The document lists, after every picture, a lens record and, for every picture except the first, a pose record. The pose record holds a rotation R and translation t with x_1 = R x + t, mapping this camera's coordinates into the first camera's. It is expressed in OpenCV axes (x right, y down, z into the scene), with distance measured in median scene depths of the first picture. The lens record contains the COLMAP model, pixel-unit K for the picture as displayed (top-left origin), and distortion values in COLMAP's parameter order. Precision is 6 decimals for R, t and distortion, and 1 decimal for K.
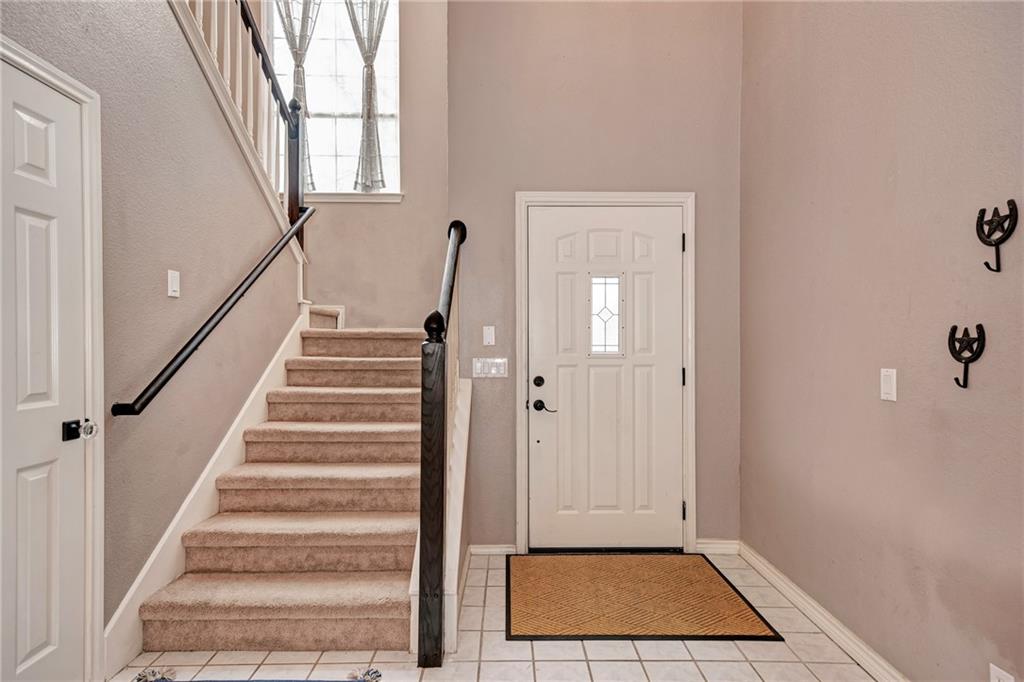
lens RADIAL K [[376.9, 0, 512.6], [0, 376.9, 343.9], [0, 0, 1]] dist [0.005500, -0.000947]
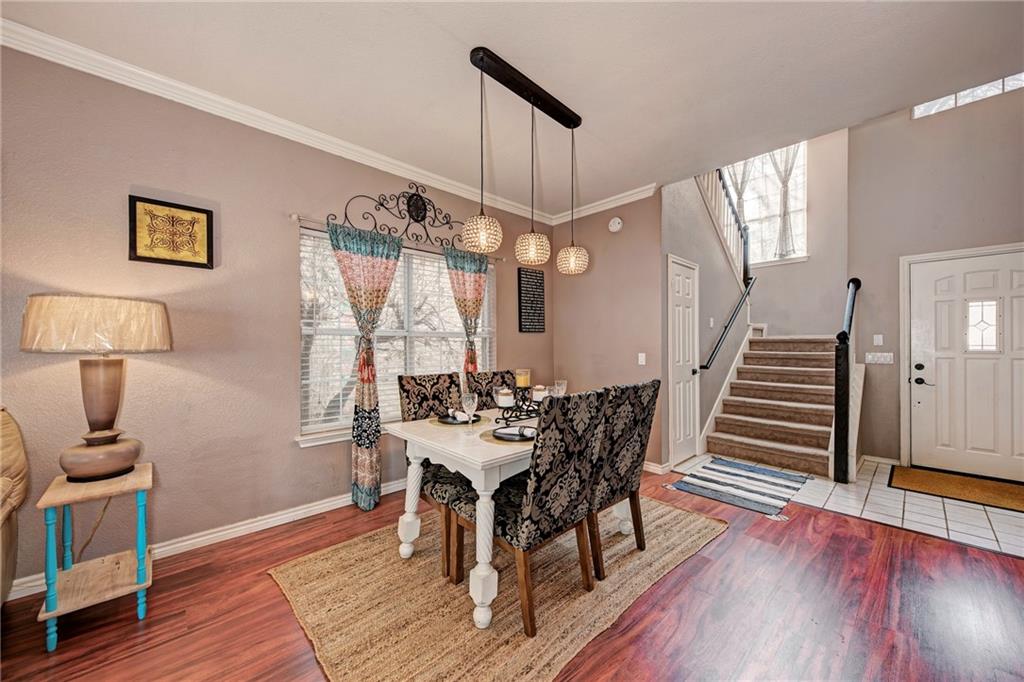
lens RADIAL K [[376.9, 0, 510.9], [0, 376.9, 345.1], [0, 0, 1]] dist [0.005500, -0.000947]
pose [[0.650893, -0.001044, -0.759169, 0.165548], [0.000194, 0.999999, -0.001209, 0.004366], [0.759169, 0.000639, 0.650893, -1.473720]]
